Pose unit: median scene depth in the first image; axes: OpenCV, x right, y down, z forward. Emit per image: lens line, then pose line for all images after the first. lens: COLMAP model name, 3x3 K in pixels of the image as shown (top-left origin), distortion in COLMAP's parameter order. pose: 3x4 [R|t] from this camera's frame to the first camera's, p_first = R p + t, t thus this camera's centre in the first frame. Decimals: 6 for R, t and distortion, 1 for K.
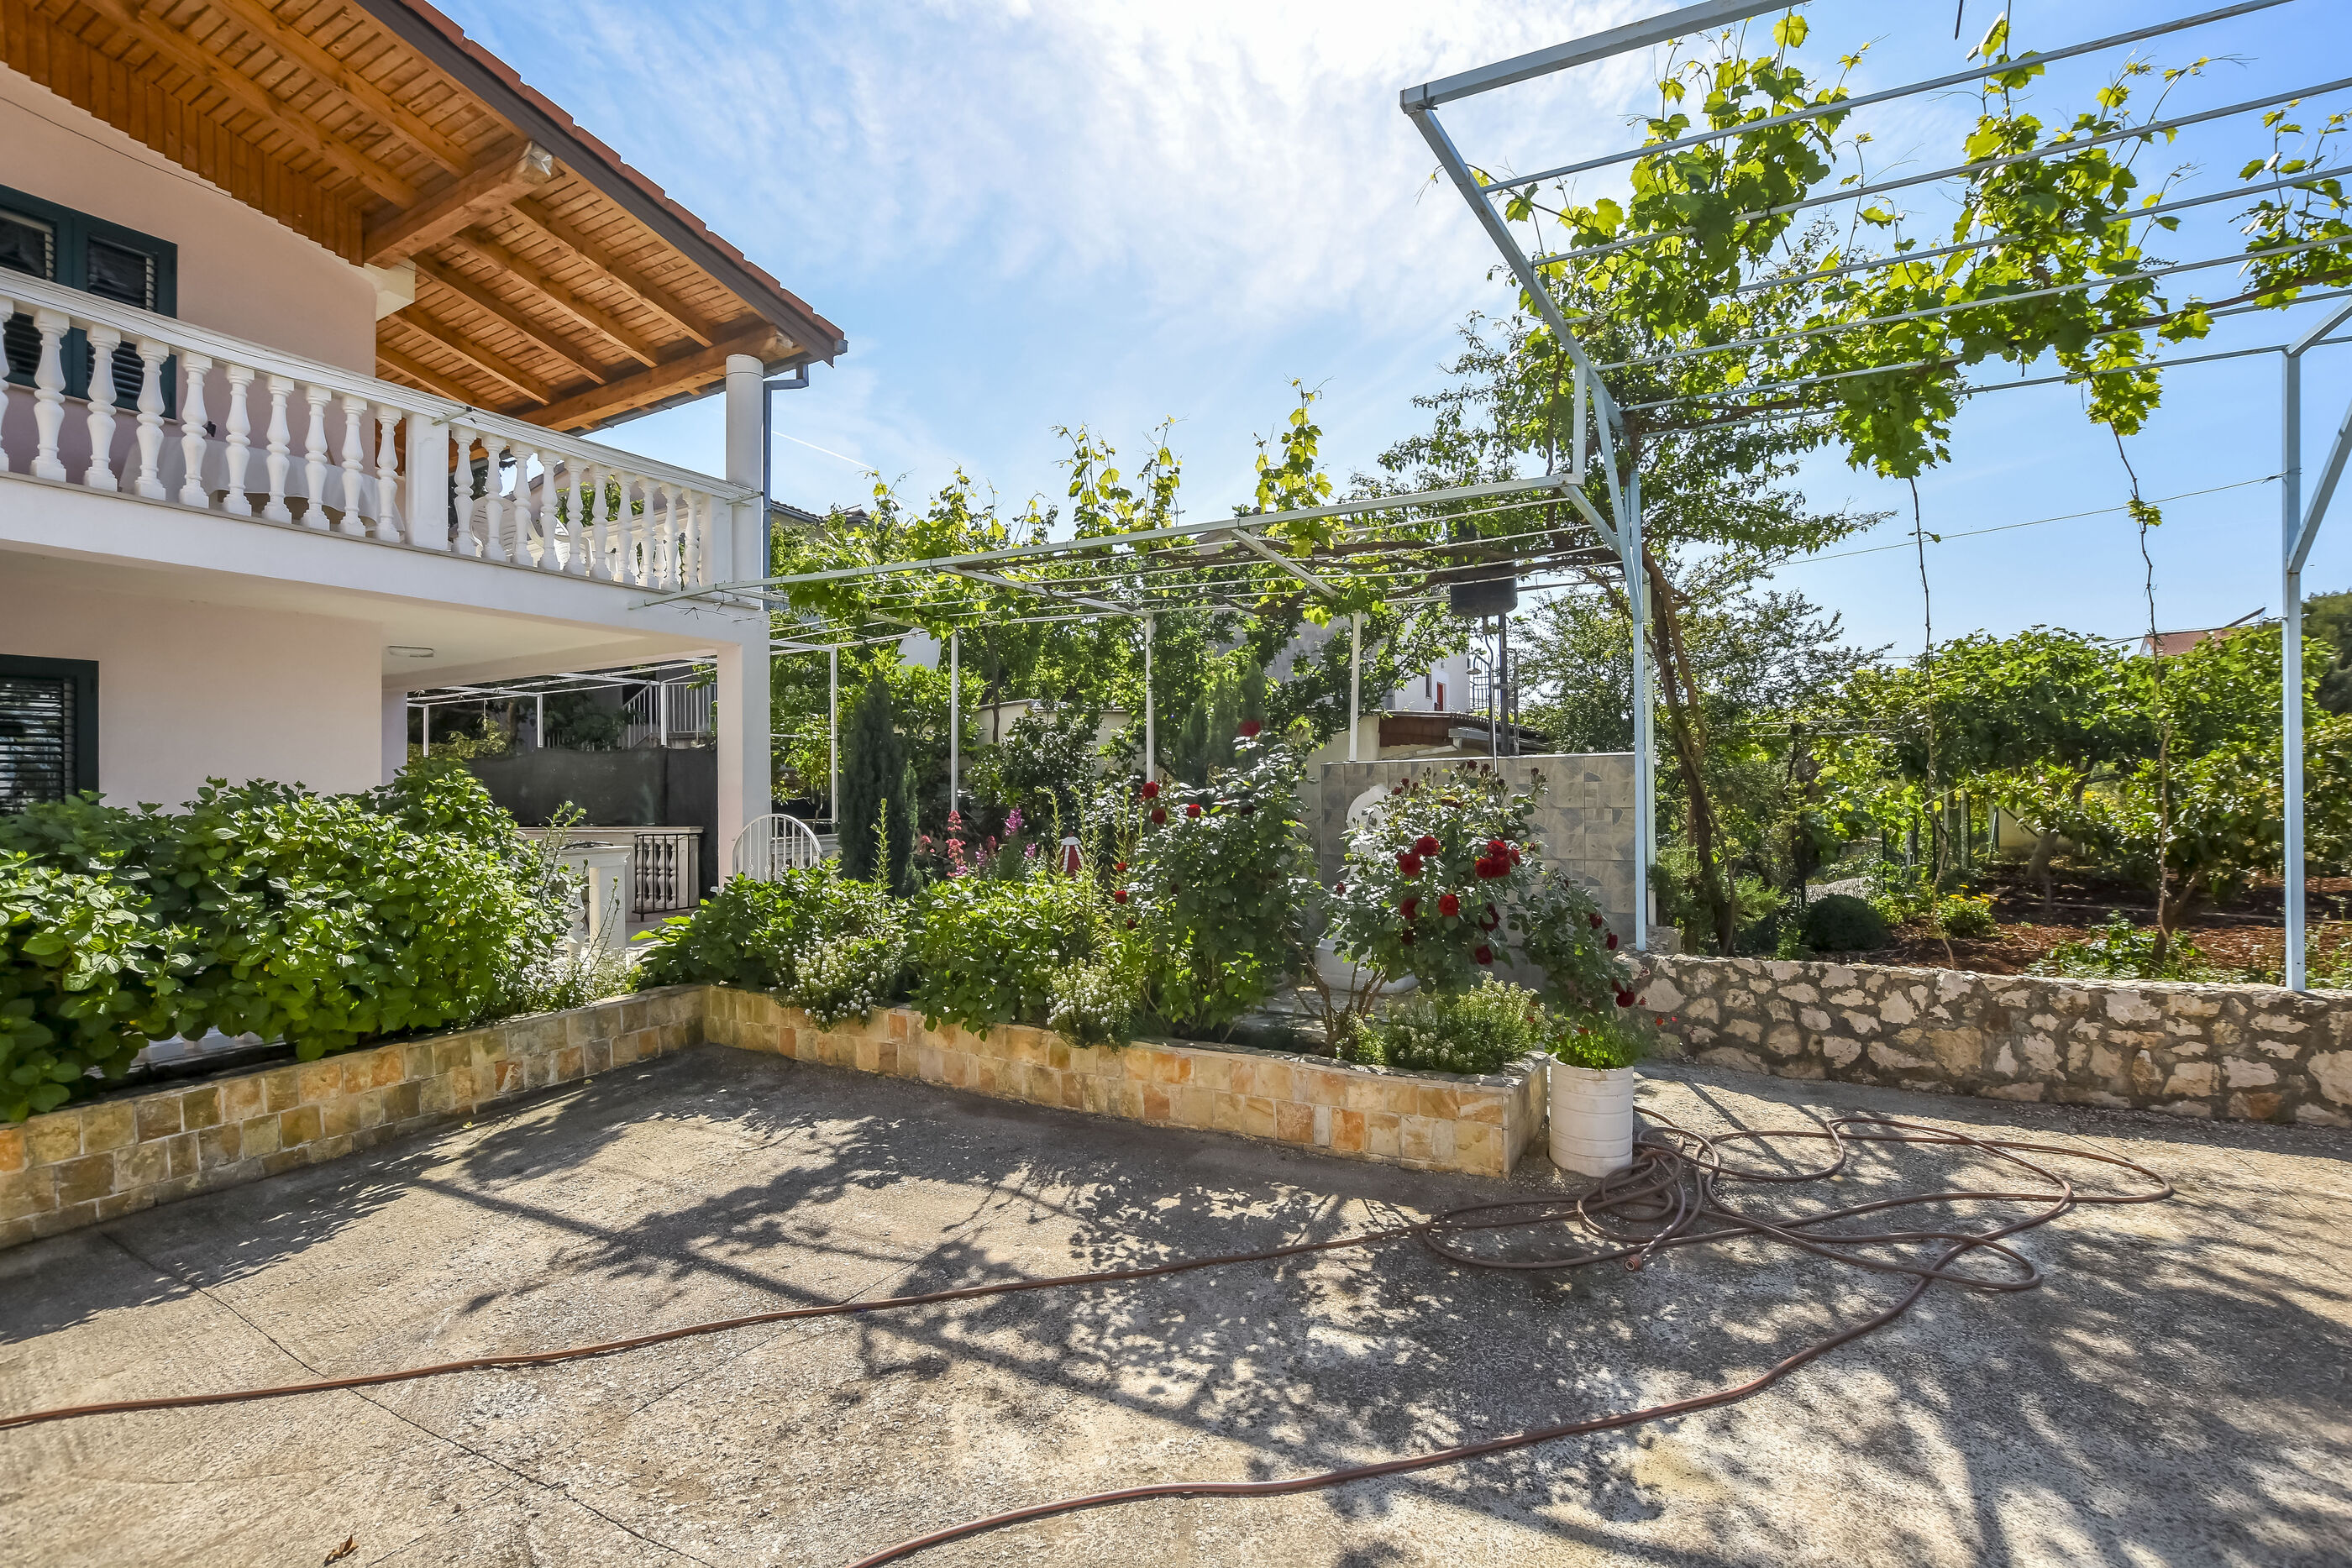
lens RADIAL K [[1065.0, 0, 1199.3], [0, 1065.0, 769.5], [0, 0, 1]] dist [-0.034840, 0.007411]
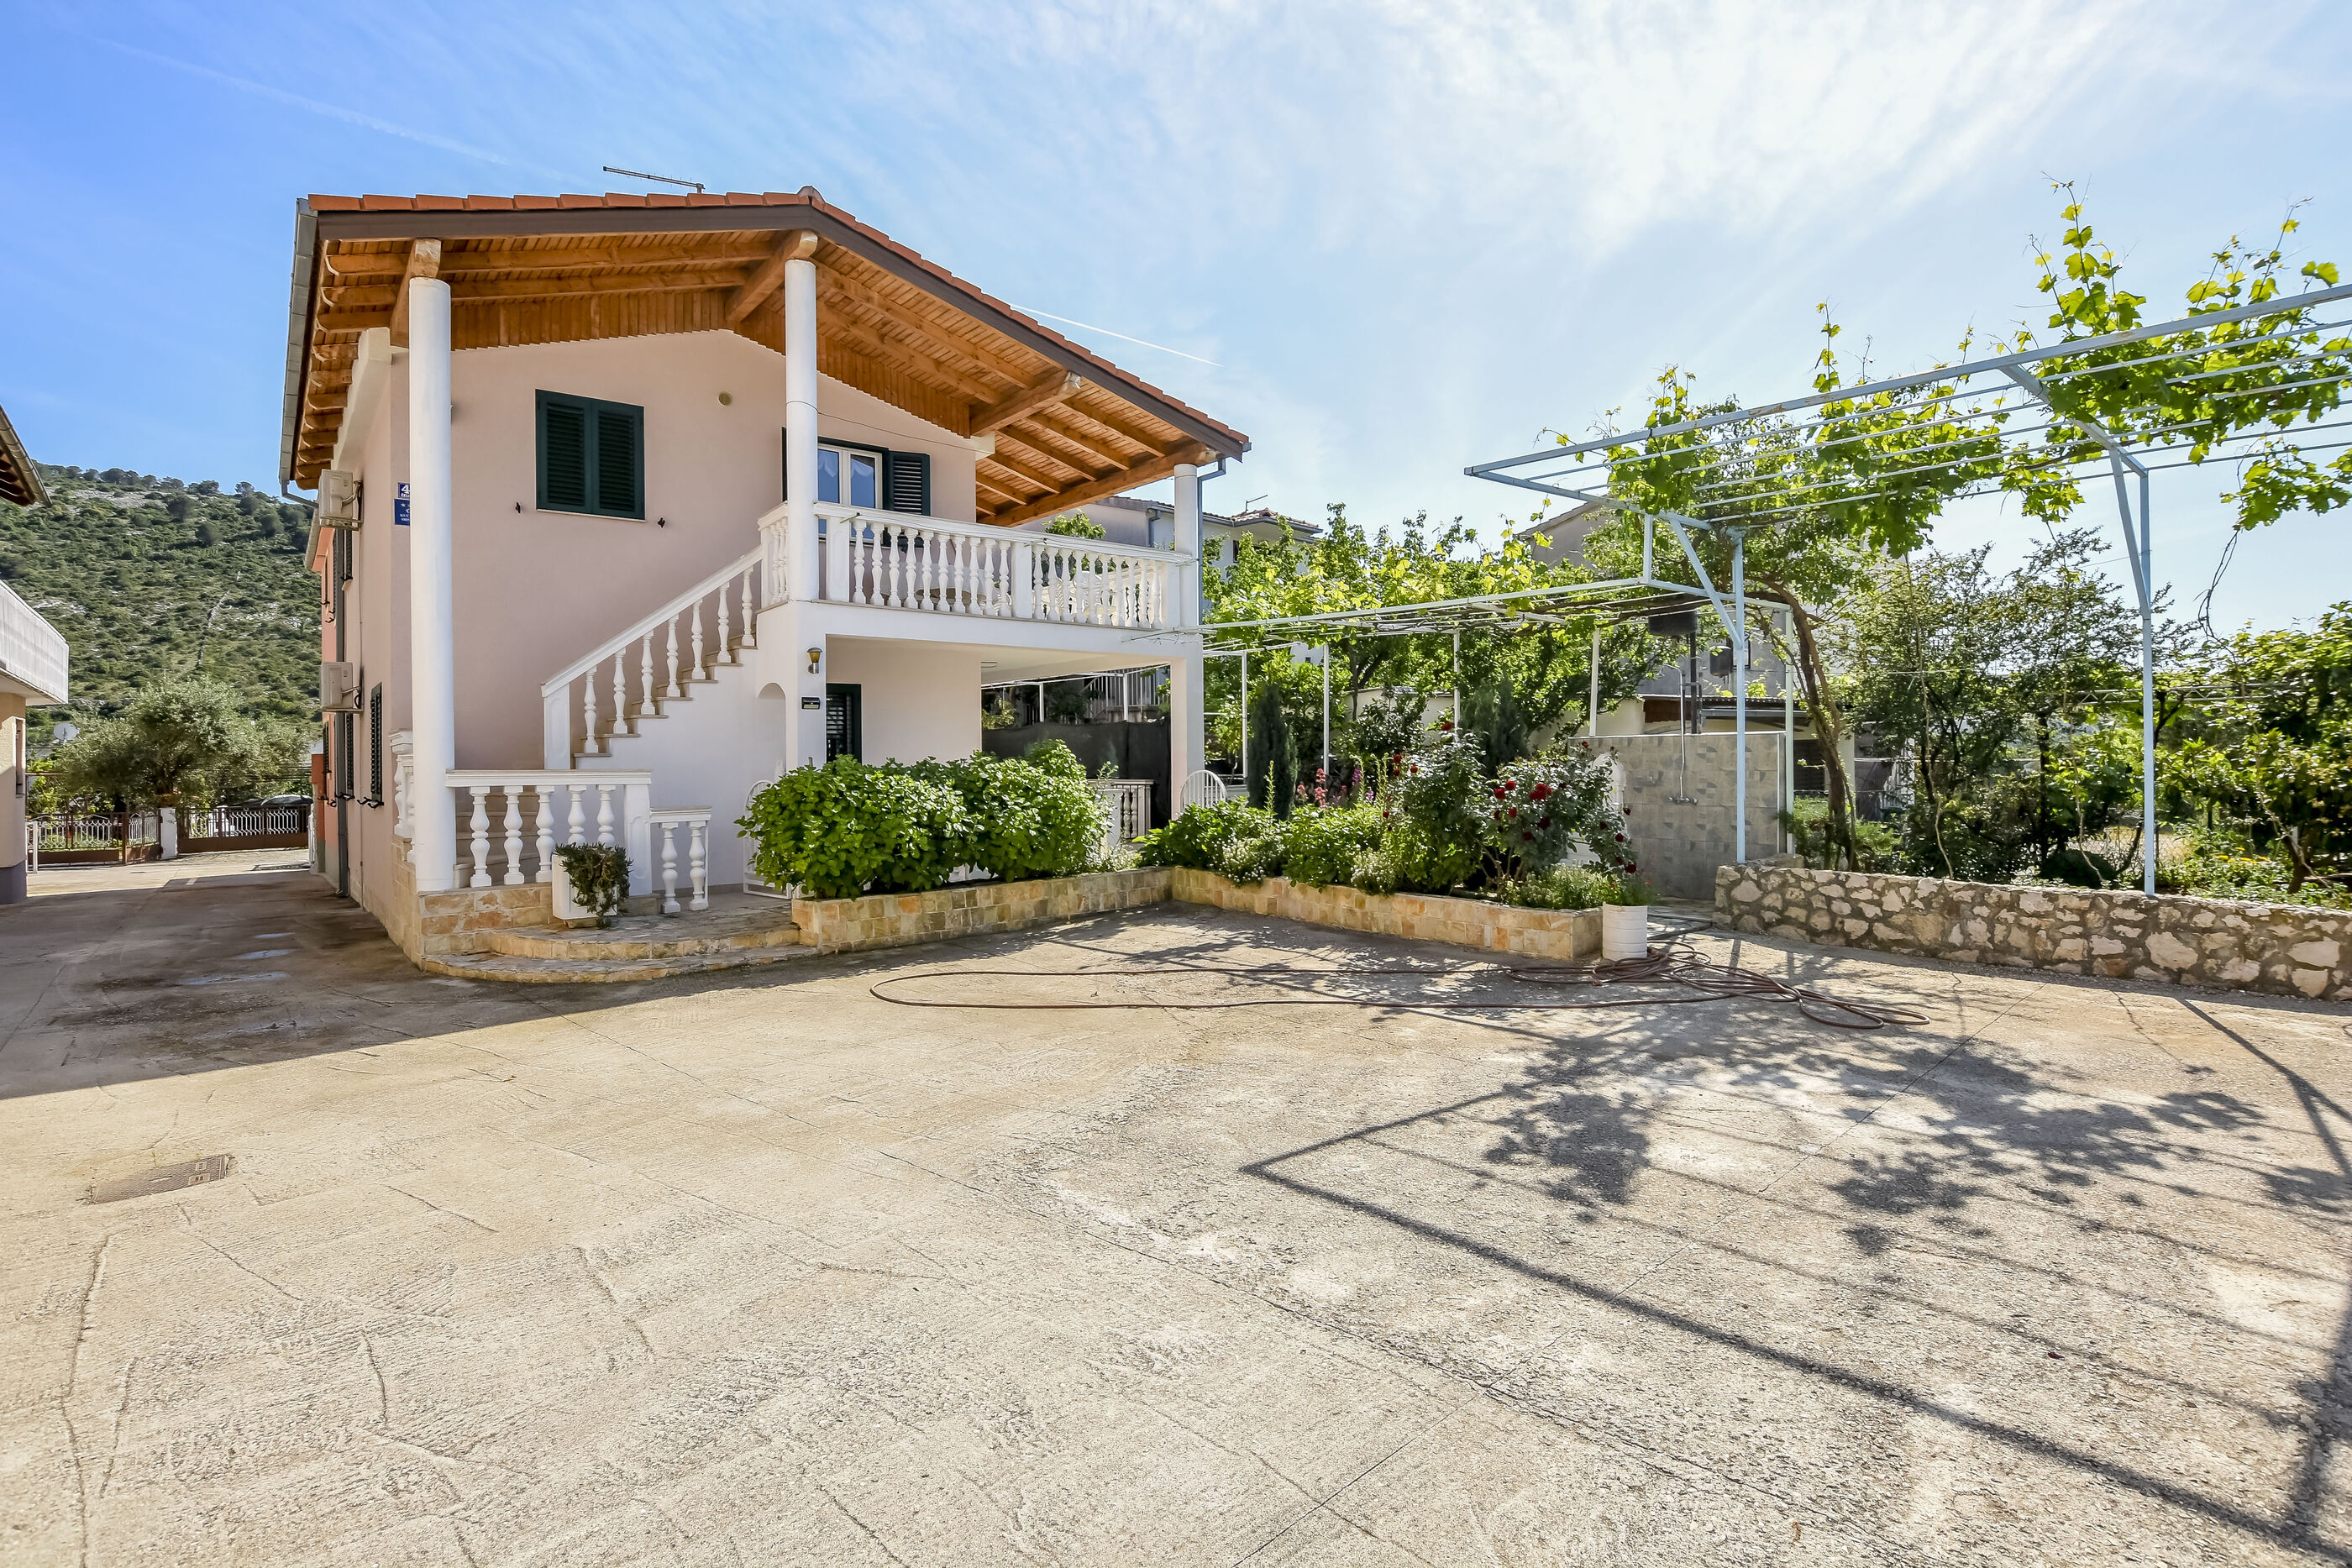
lens RADIAL K [[1155.3, 0, 1177.4], [0, 1155.3, 752.7], [0, 0, 1]] dist [0.000377, 0.000007]
pose [[0.924055, 0.003798, -0.382241, 0.322546], [0.004689, 0.999763, 0.021270, -0.030386], [0.382231, -0.021447, 0.923818, -0.912185]]
